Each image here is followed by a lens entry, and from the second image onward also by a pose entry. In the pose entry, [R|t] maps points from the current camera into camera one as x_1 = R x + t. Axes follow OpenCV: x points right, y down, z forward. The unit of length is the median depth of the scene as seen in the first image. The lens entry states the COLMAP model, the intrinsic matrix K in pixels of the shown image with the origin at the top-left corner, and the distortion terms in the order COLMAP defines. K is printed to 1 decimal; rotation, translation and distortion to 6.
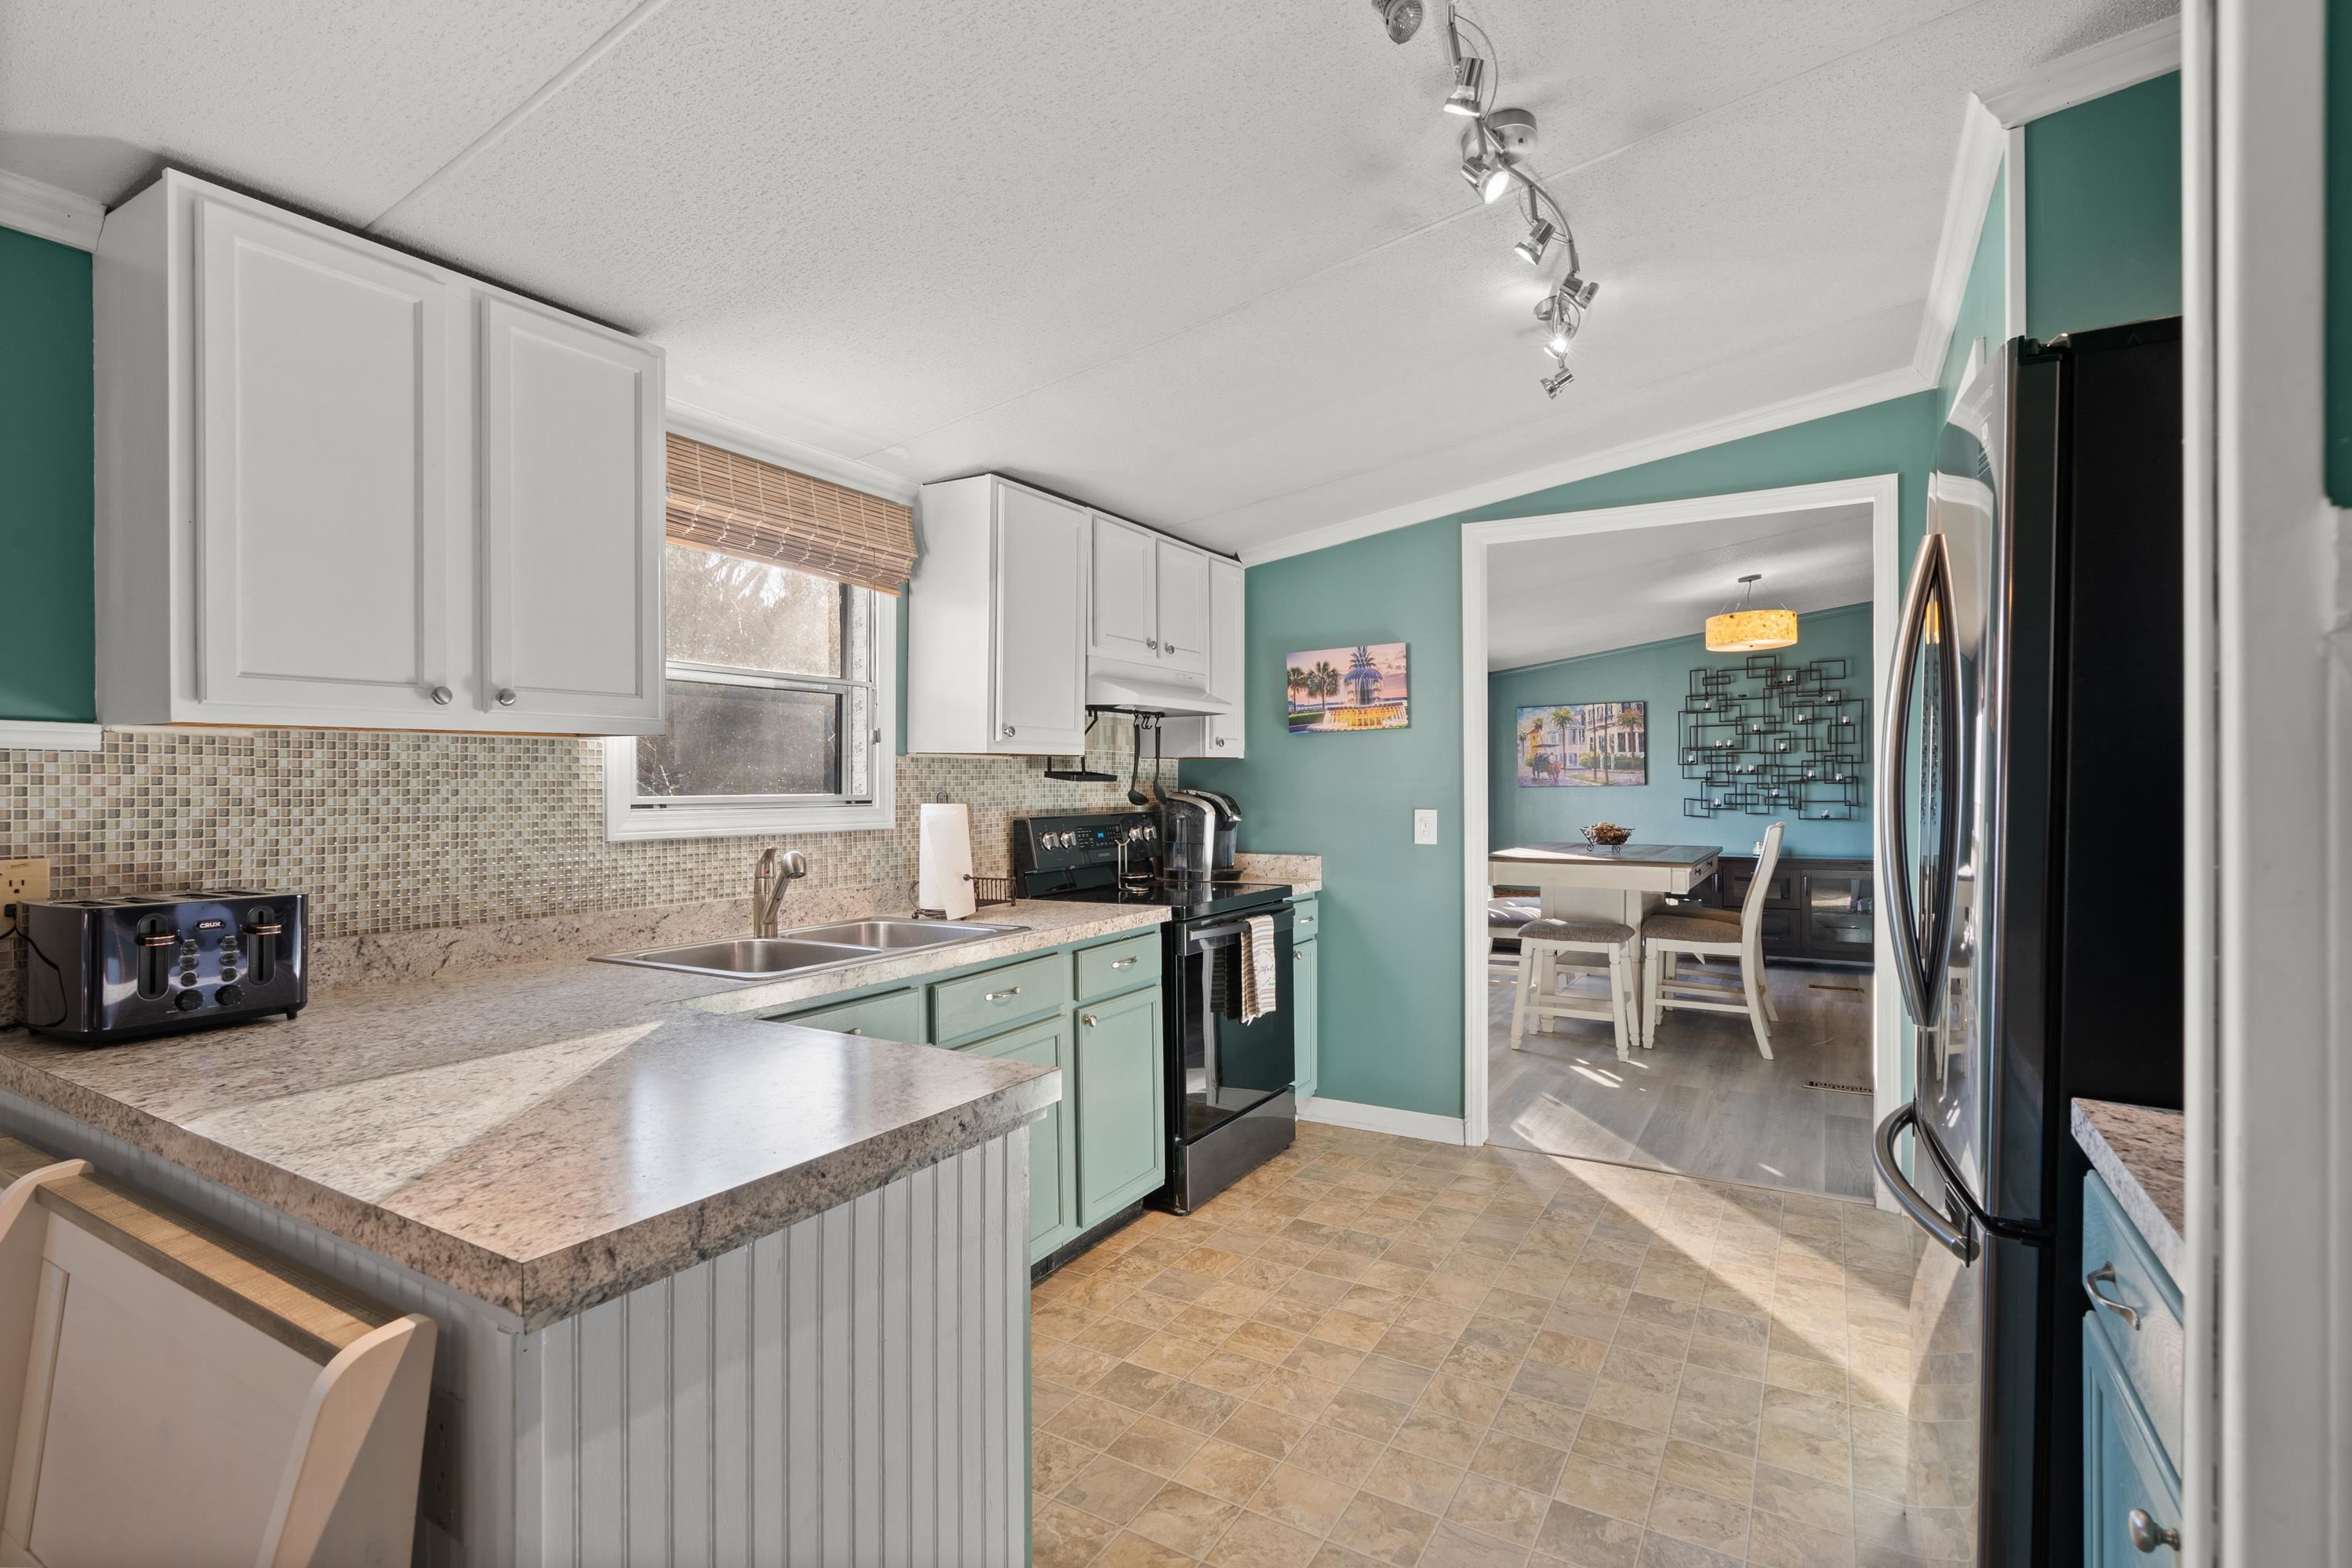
lens RADIAL K [[1095.1, 0, 1173.6], [0, 1095.1, 780.0], [0, 0, 1]] dist [-0.001543, 0.001324]
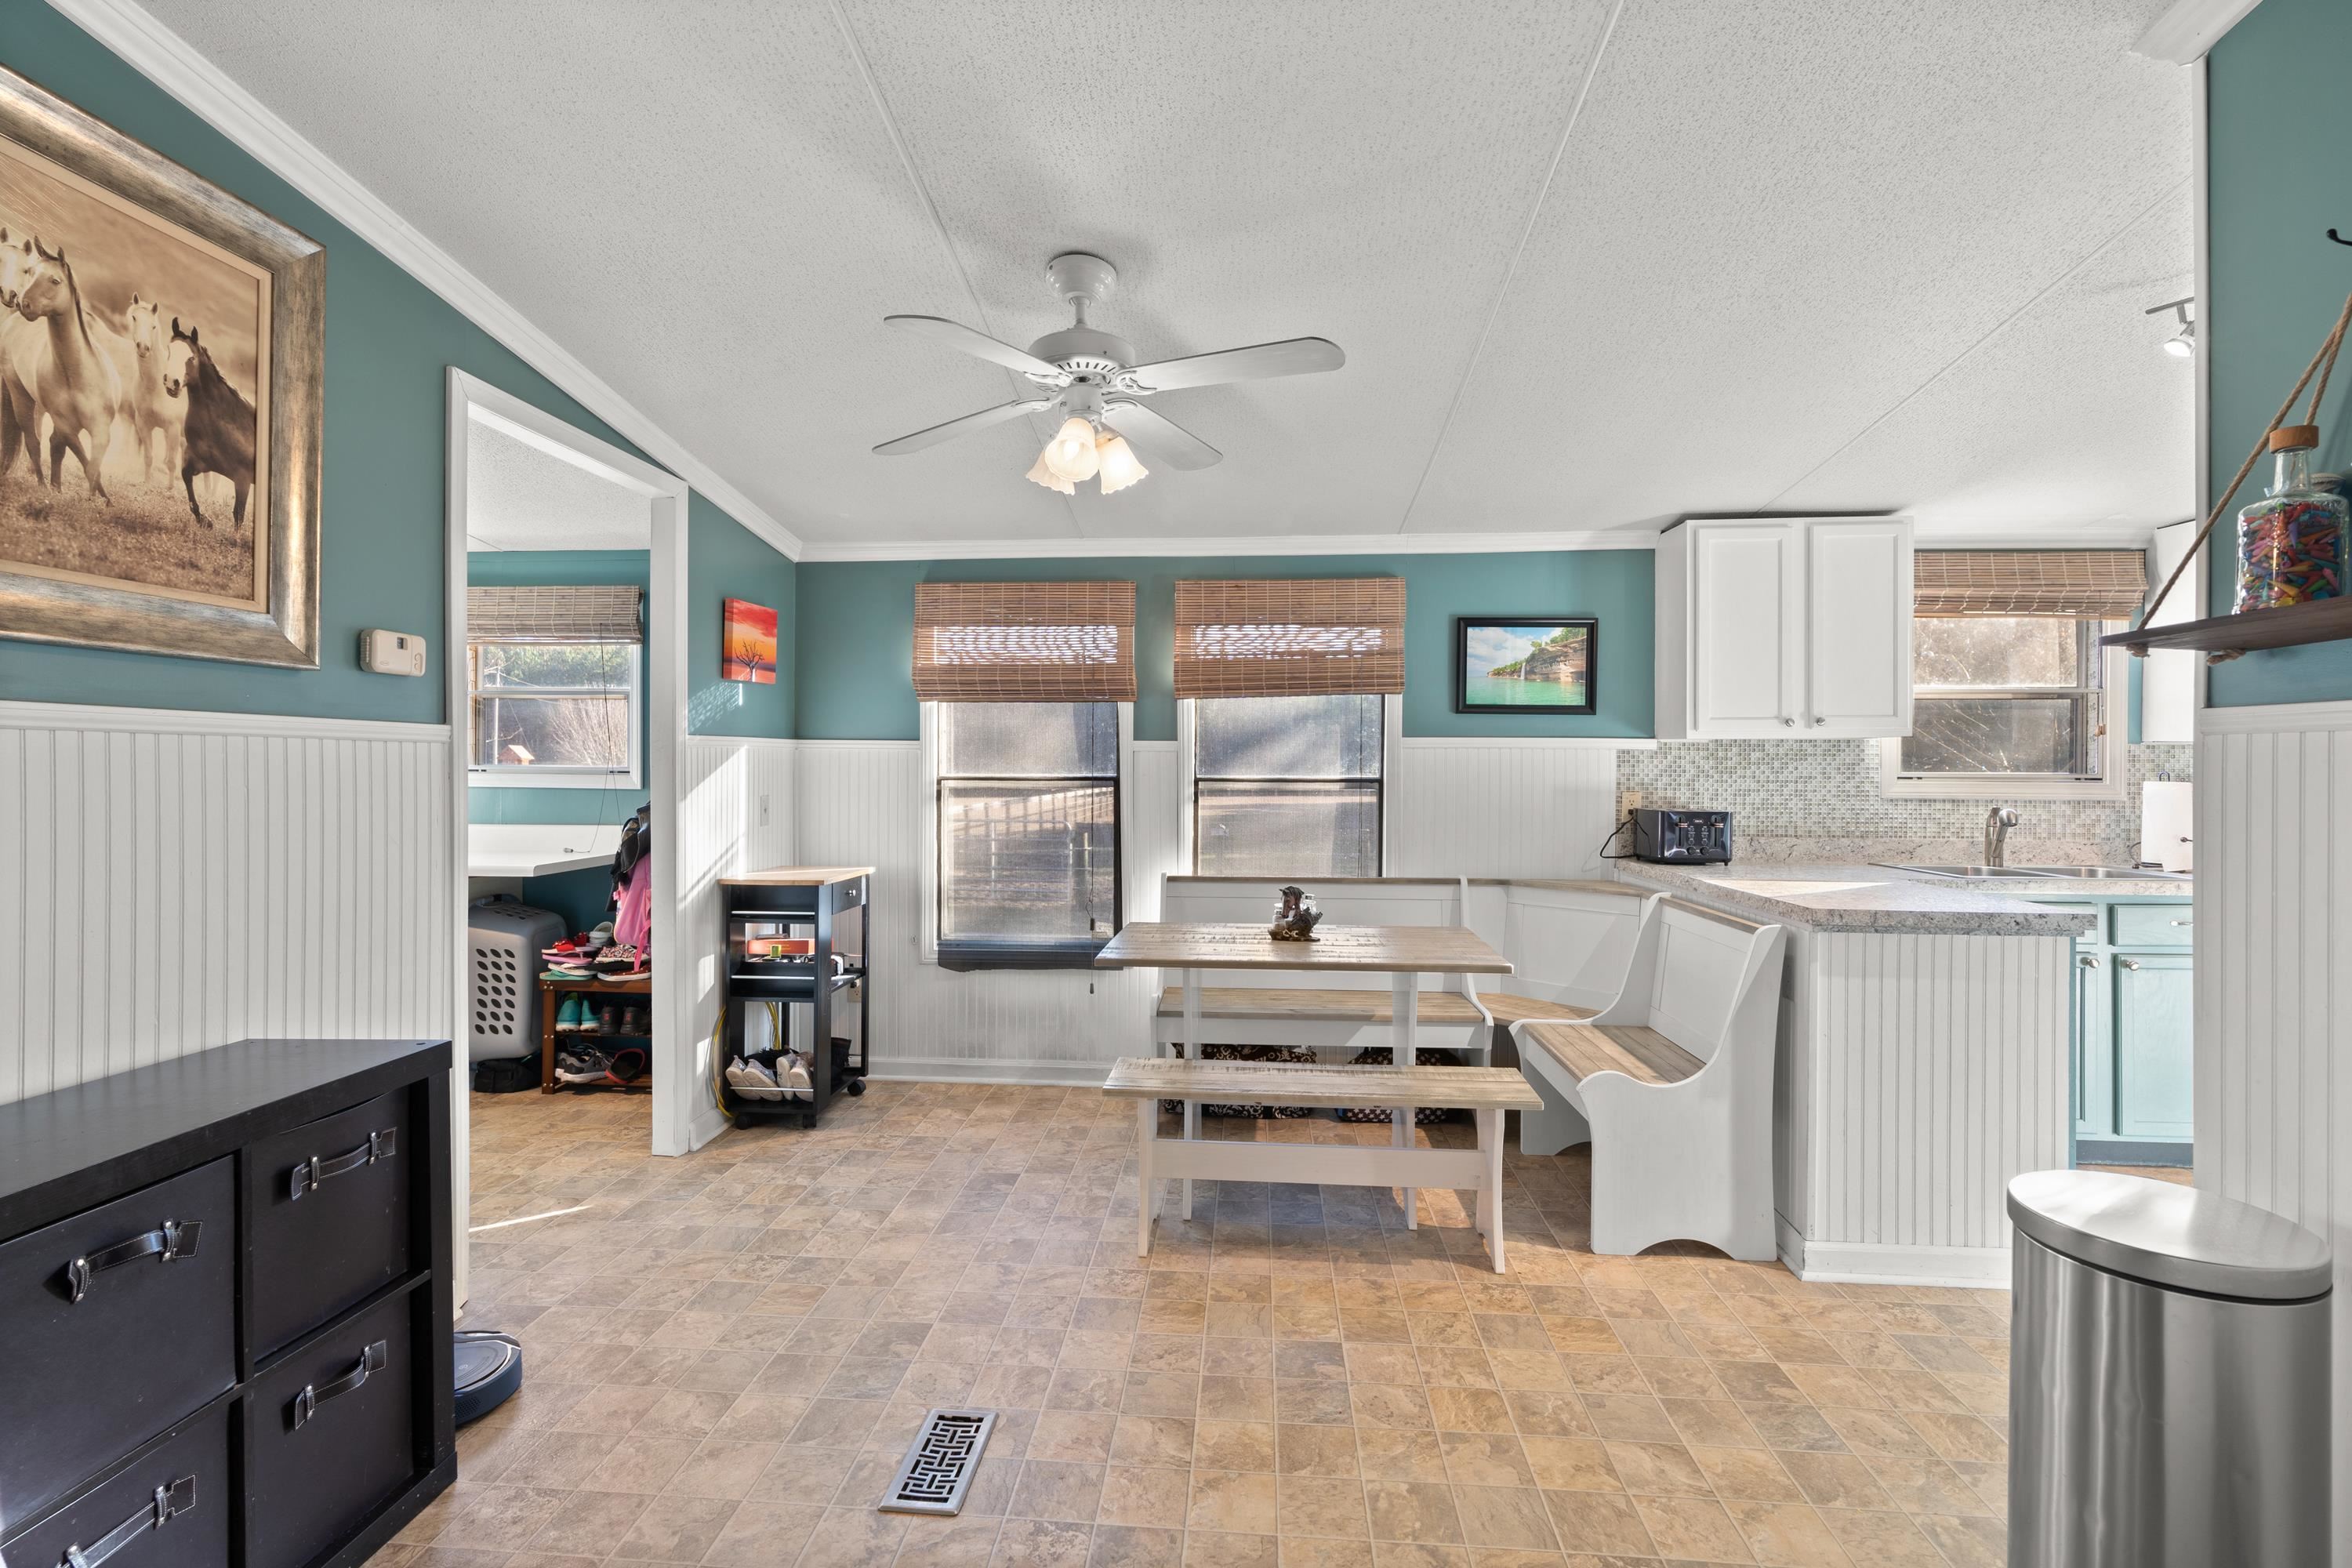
lens RADIAL K [[1069.6, 0, 1170.2], [0, 1069.6, 768.2], [0, 0, 1]] dist [-0.001387, 0.000186]
pose [[0.441759, 0.009121, -0.897088, 0.494127], [-0.001473, 0.999954, 0.009442, -0.004752], [0.897133, -0.002849, 0.441752, -0.742518]]
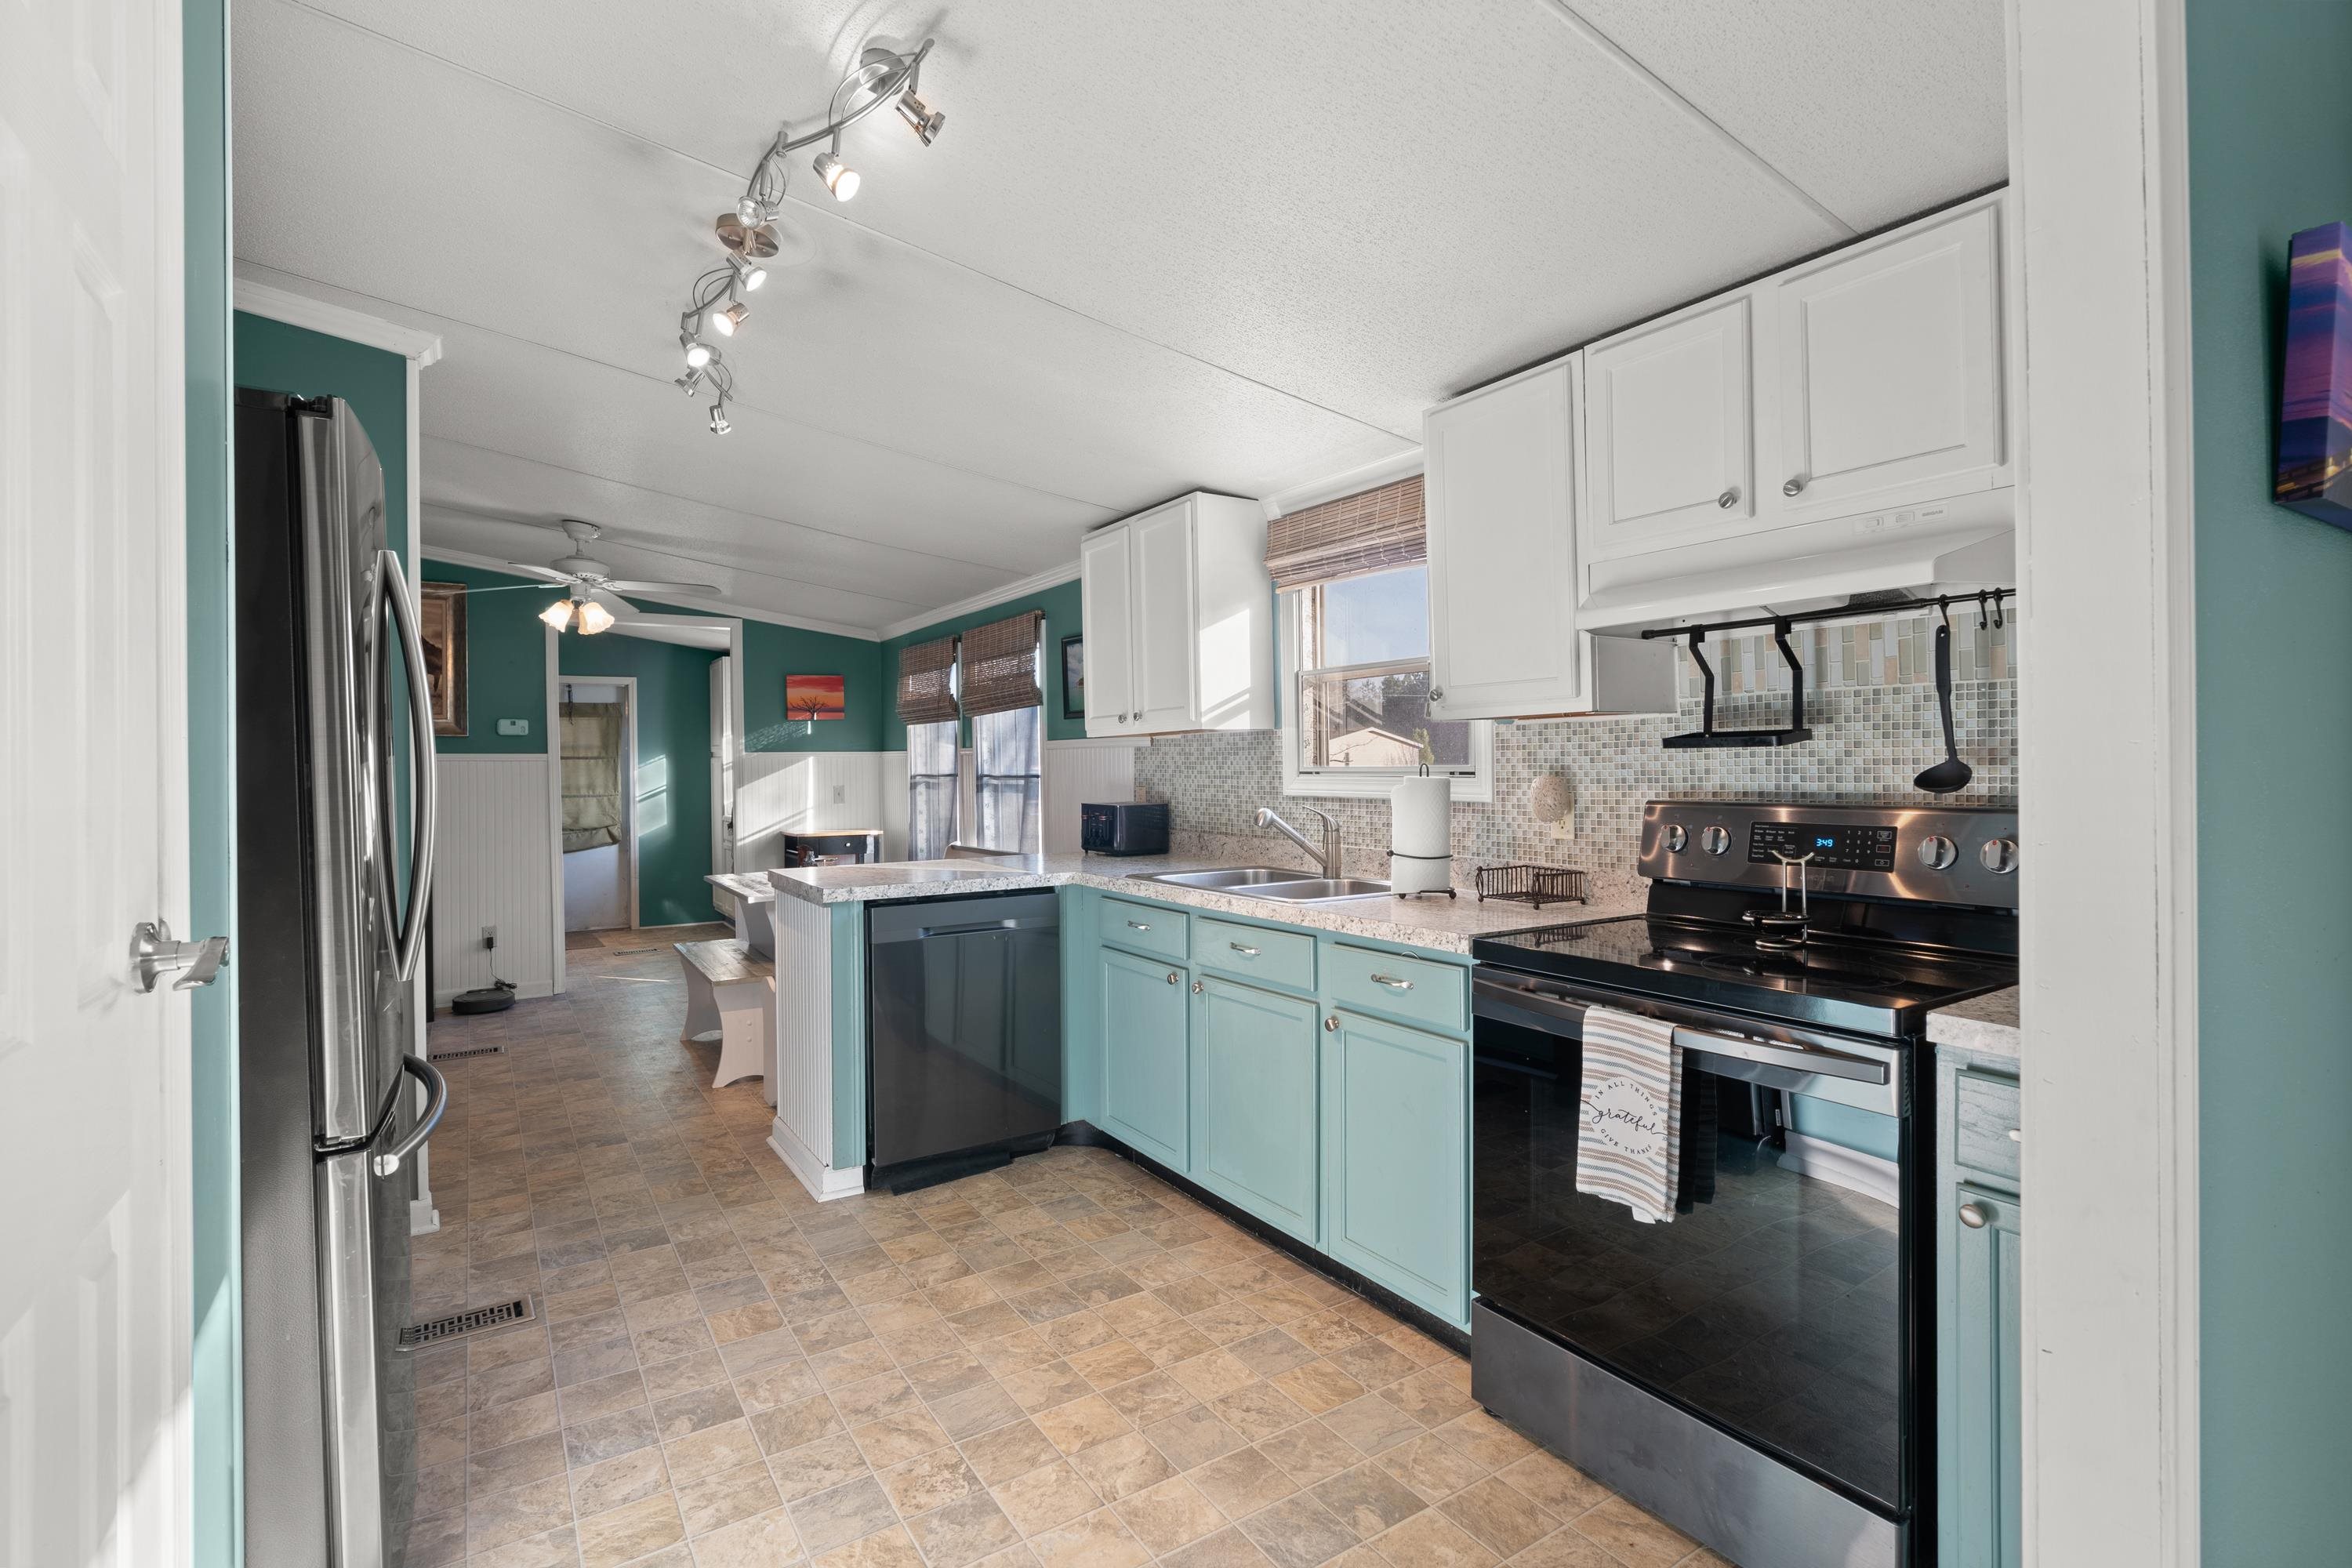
lens RADIAL K [[1078.8, 0, 1159.0], [0, 1078.8, 776.9], [0, 0, 1]] dist [-0.000022, 0.000088]
pose [[-0.443059, 0.020590, -0.896256, 0.913115], [0.016296, 0.999756, 0.014911, 0.005139], [0.896345, -0.007999, -0.443286, 1.515129]]
